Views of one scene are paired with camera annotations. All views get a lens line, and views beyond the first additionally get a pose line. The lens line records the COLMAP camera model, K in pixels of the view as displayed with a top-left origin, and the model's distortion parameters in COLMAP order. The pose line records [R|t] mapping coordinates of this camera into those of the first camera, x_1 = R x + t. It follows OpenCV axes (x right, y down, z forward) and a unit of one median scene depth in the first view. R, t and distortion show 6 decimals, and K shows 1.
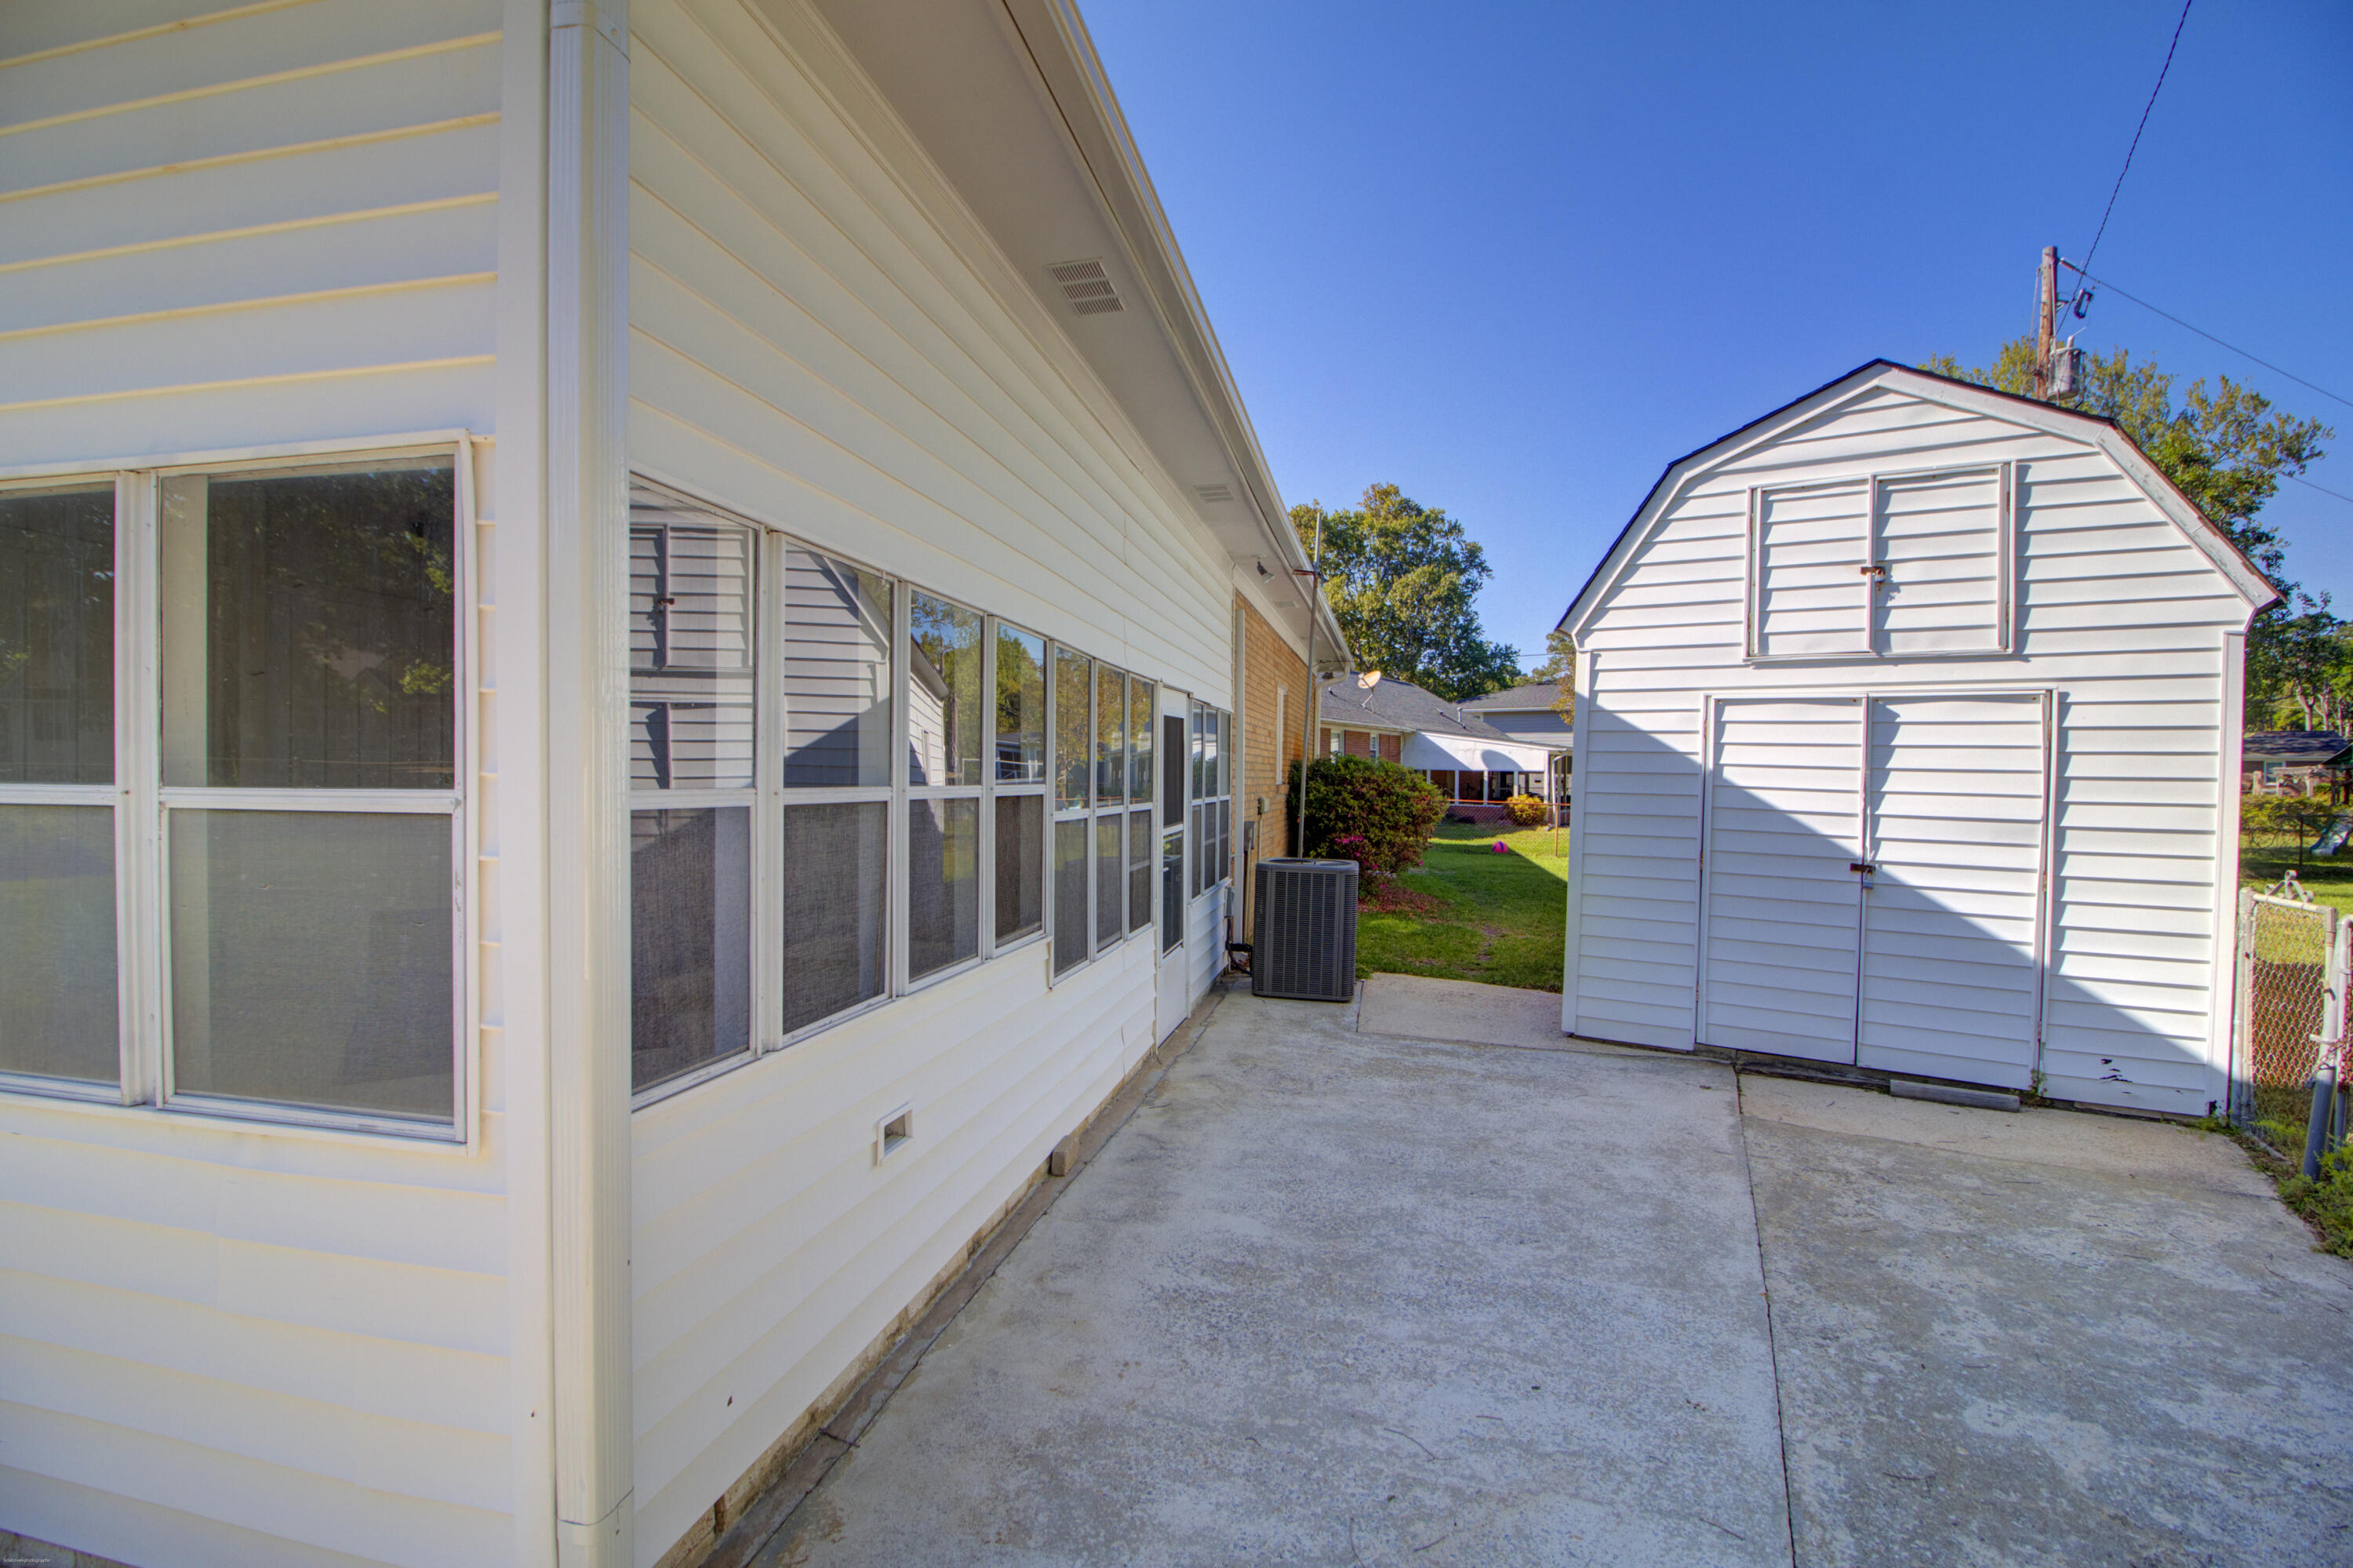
lens RADIAL K [[1075.8, 0, 1178.1], [0, 1075.8, 793.1], [0, 0, 1]] dist [-0.037730, 0.000045]
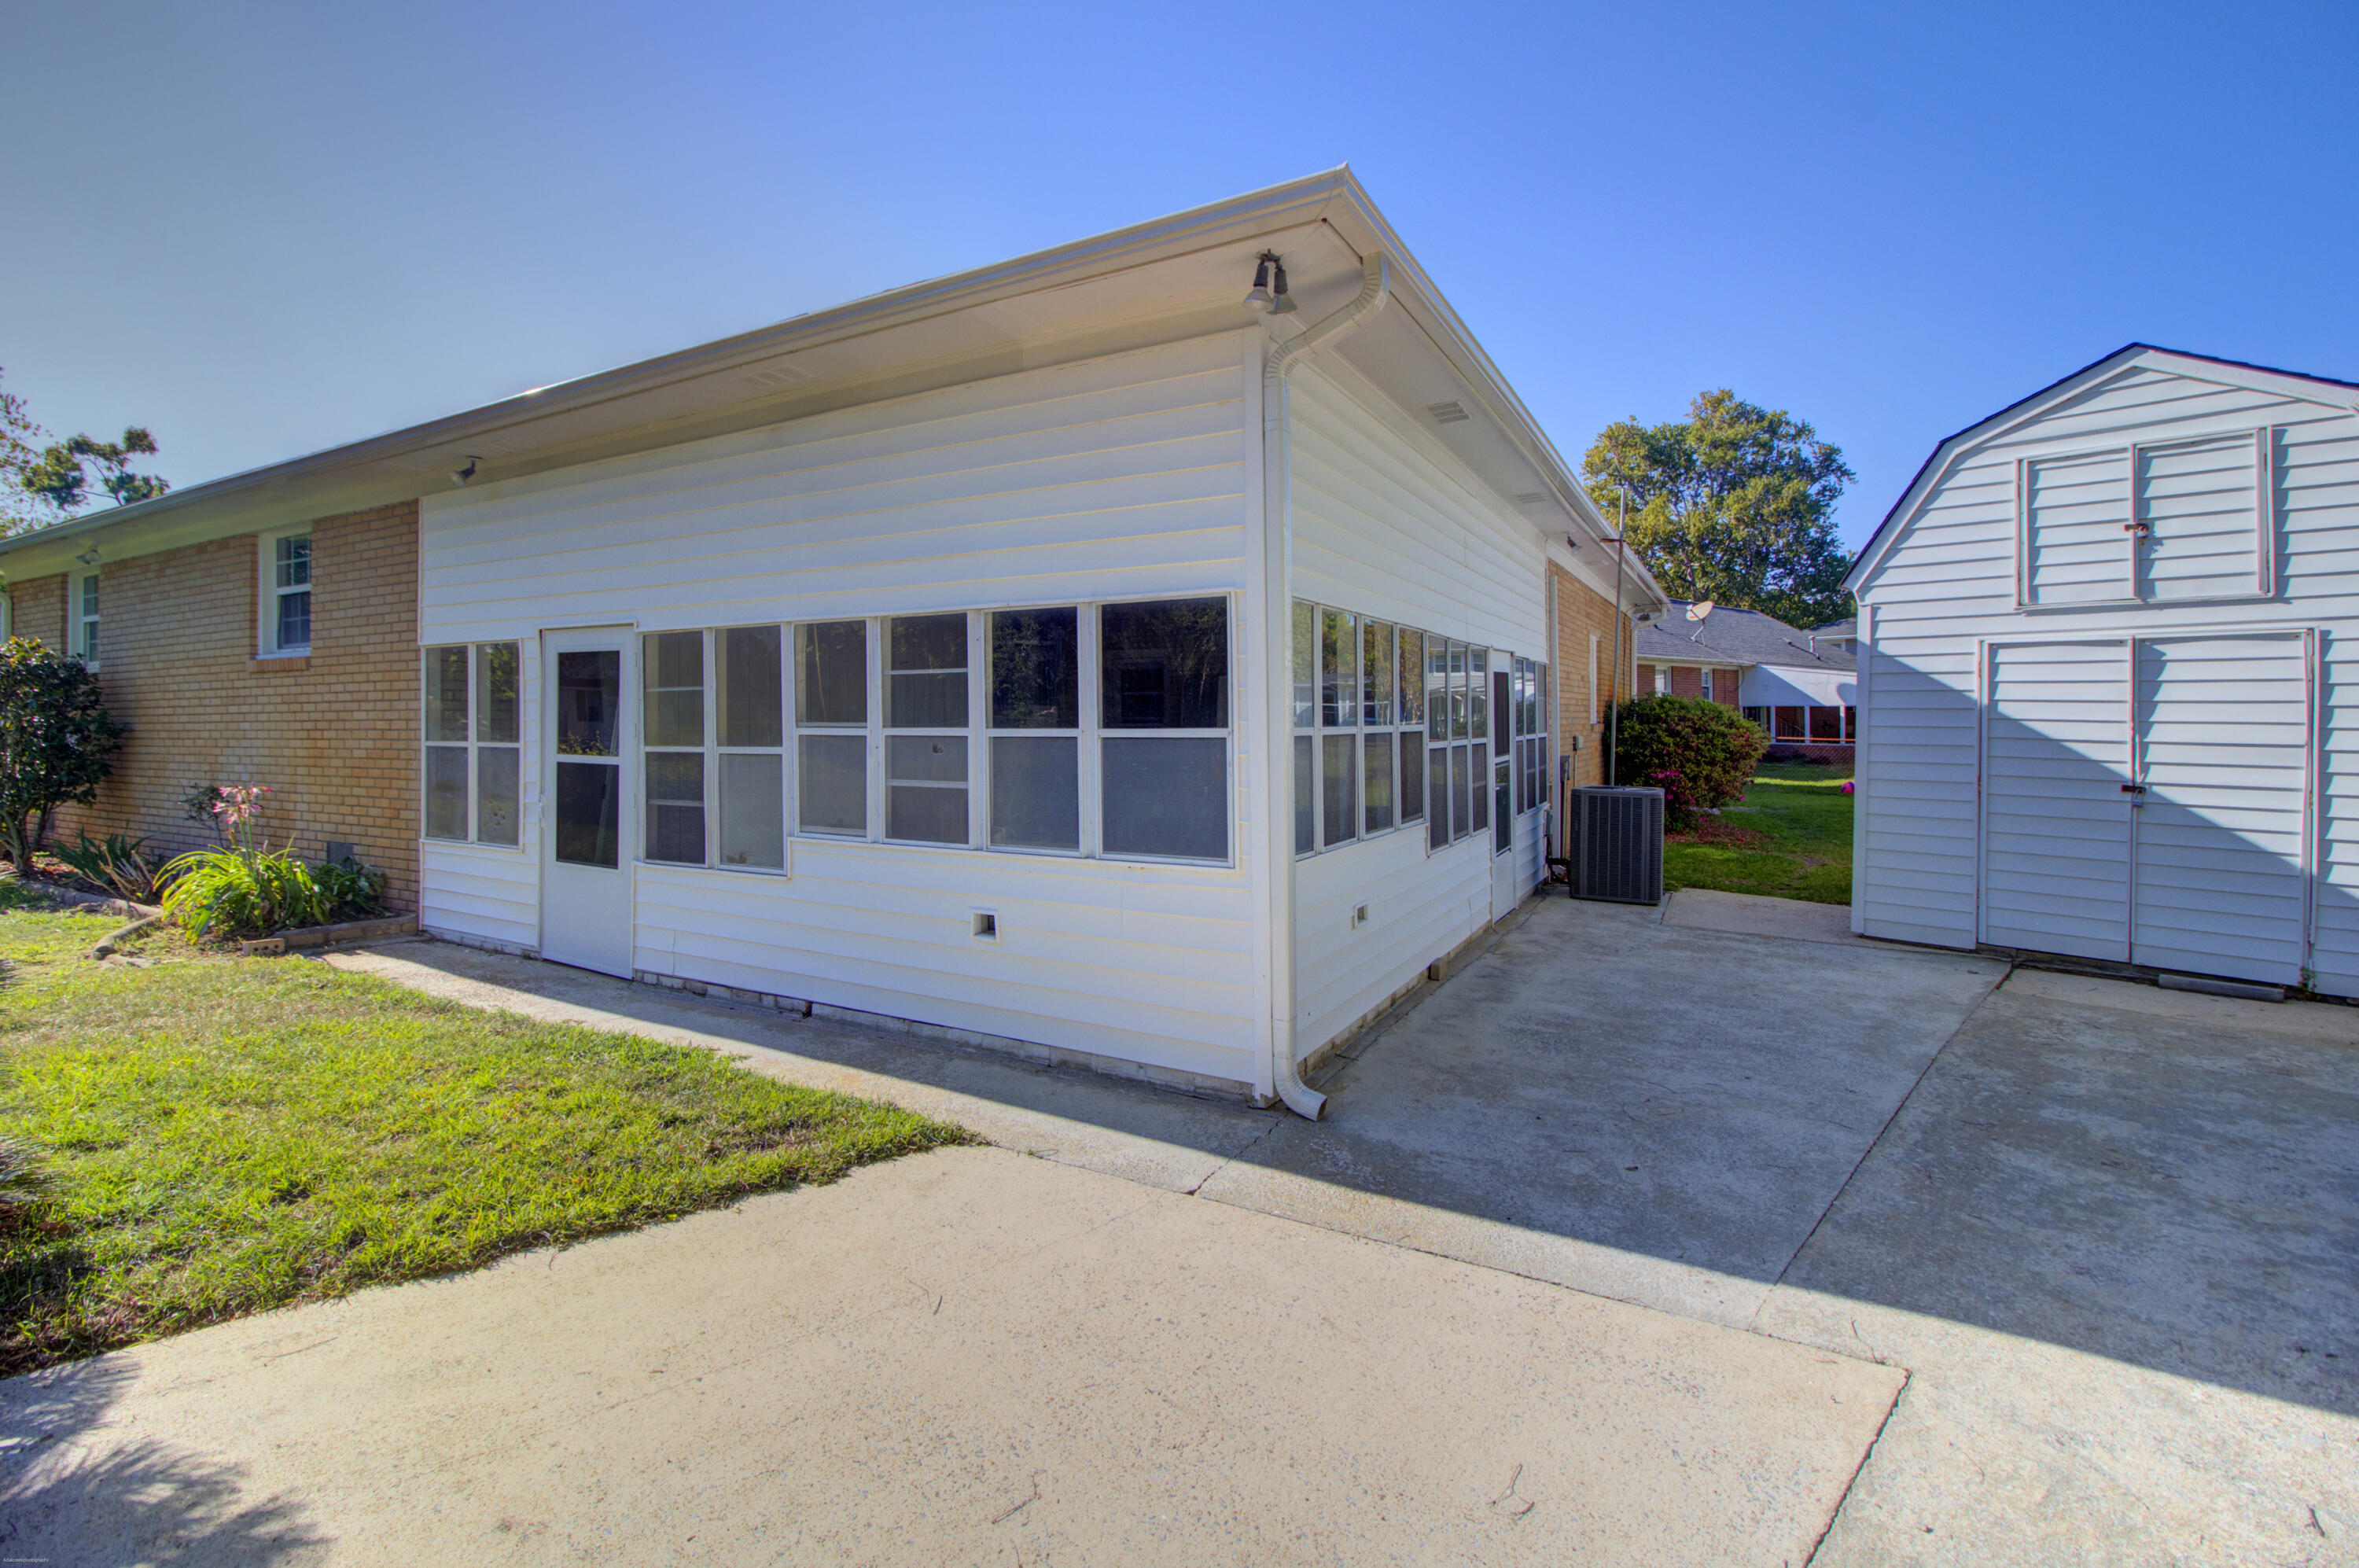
lens RADIAL K [[1071.3, 0, 1145.1], [0, 1071.3, 710.6], [0, 0, 1]] dist [-0.036722, 0.000126]
pose [[0.952222, -0.017431, -0.304910, -0.022477], [0.010019, 0.999615, -0.025858, 0.004651], [0.305244, 0.021568, 0.952030, -0.374585]]
